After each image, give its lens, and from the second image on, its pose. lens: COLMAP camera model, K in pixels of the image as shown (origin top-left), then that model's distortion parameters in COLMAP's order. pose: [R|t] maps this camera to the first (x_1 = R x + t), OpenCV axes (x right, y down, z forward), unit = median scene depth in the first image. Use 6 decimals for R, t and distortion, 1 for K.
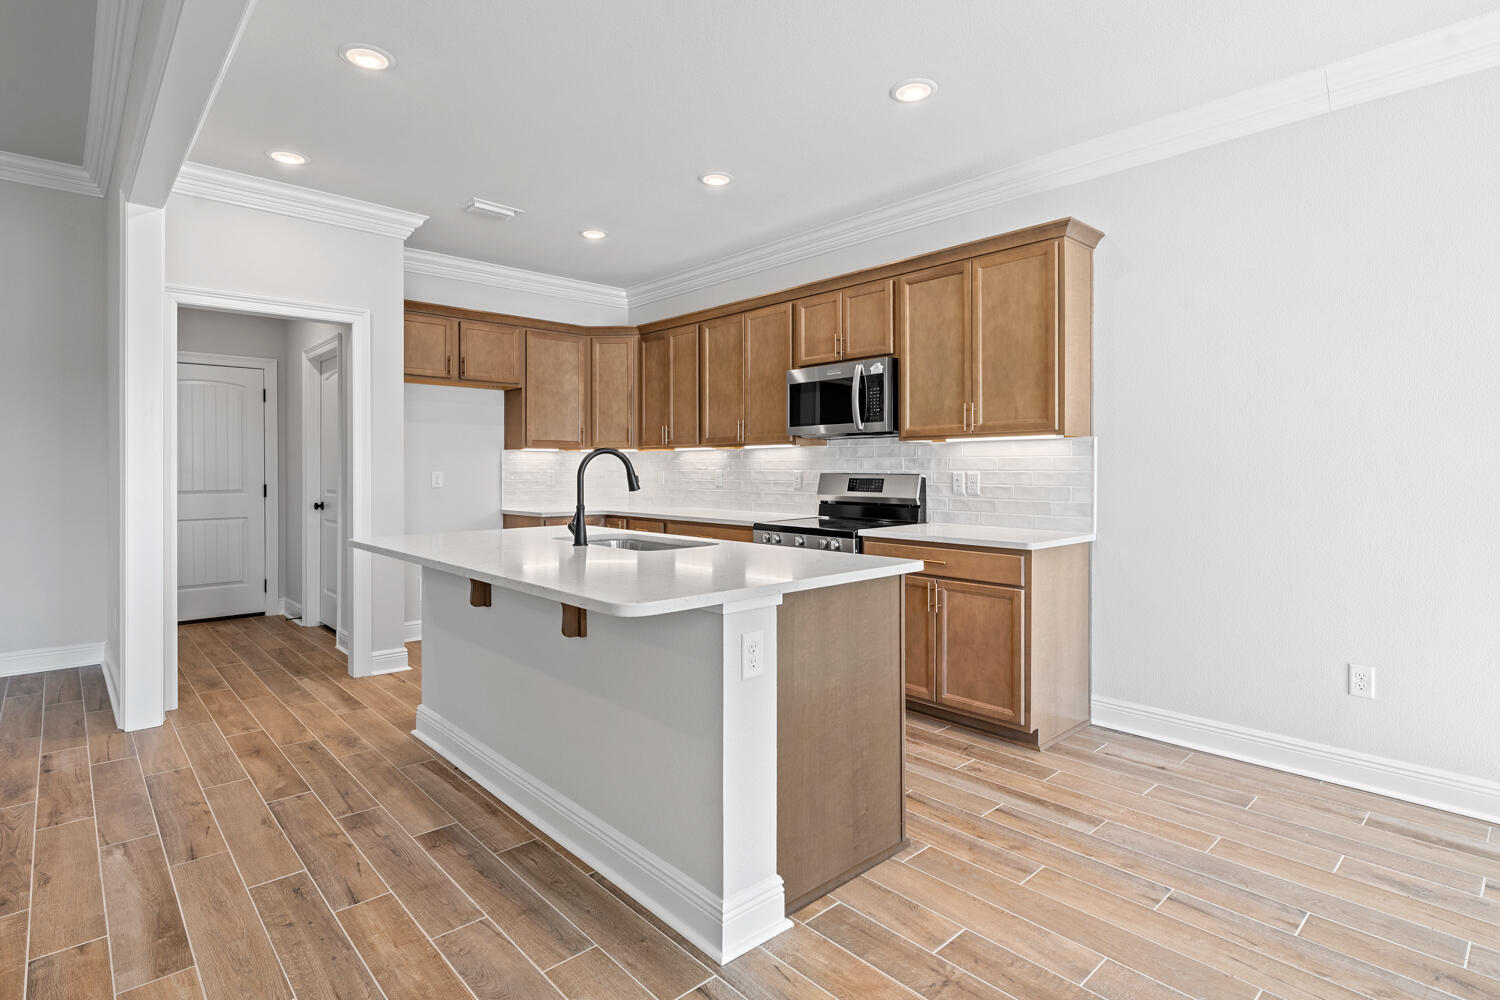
lens RADIAL K [[766.8, 0, 751.1], [0, 766.8, 471.1], [0, 0, 1]] dist [0.000283, 0.000138]
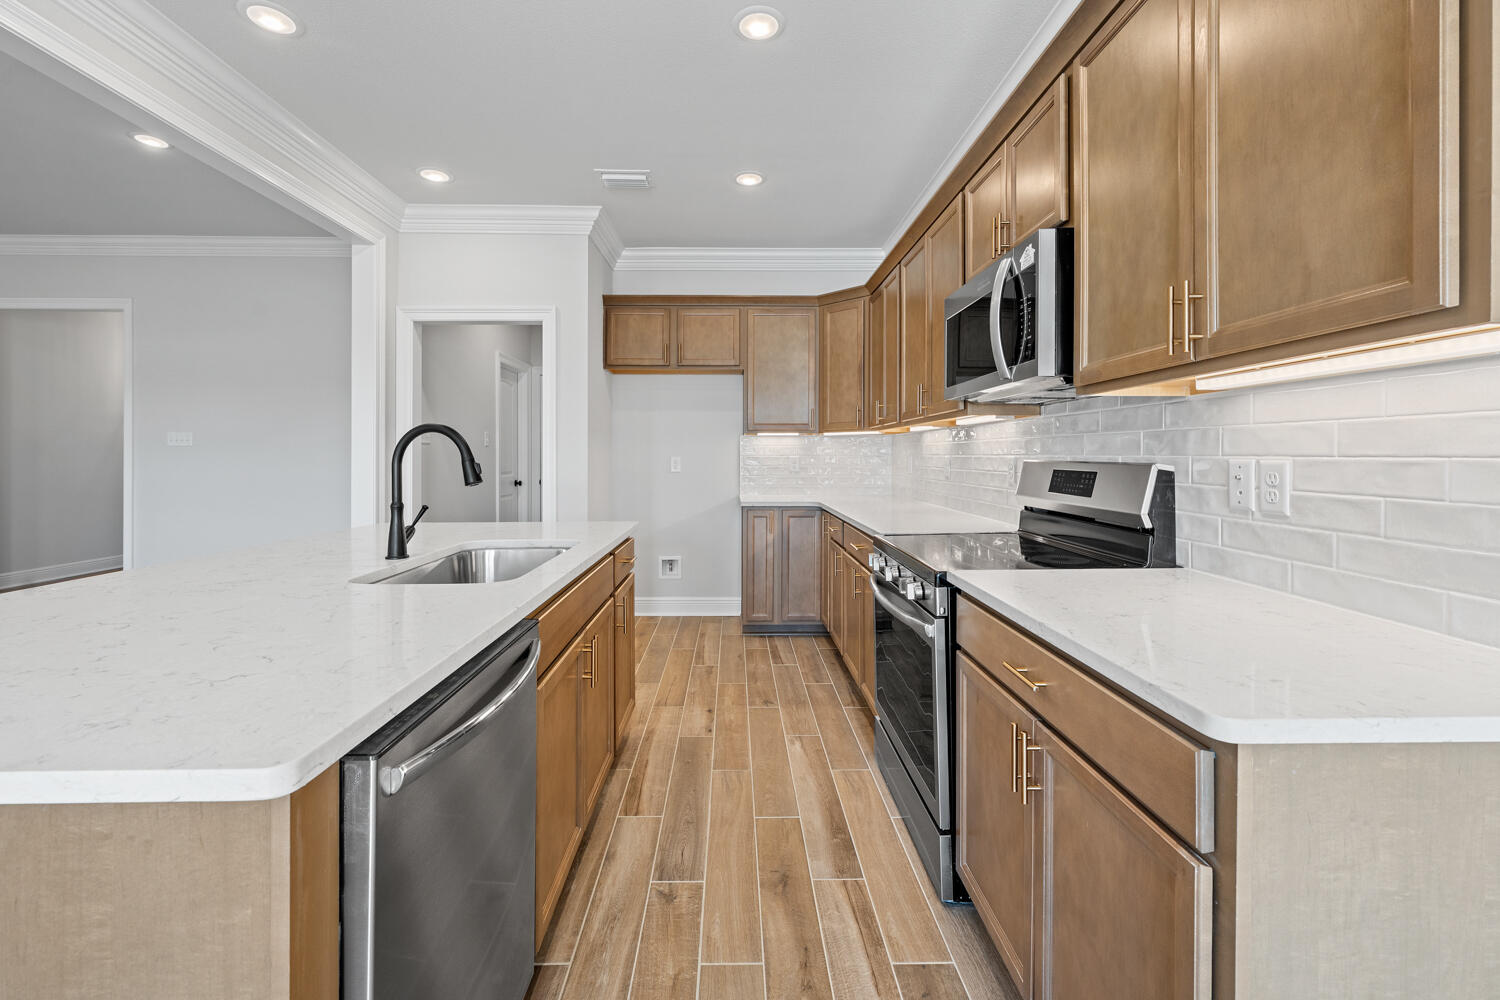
lens RADIAL K [[622.6, 0, 747.7], [0, 622.6, 471.7], [0, 0, 1]] dist [-0.000686, -0.000040]
pose [[0.723492, 0.017757, -0.690104, 0.290580], [-0.001470, 0.999707, 0.024181, -0.000102], [0.690331, -0.016480, 0.723306, 0.519821]]
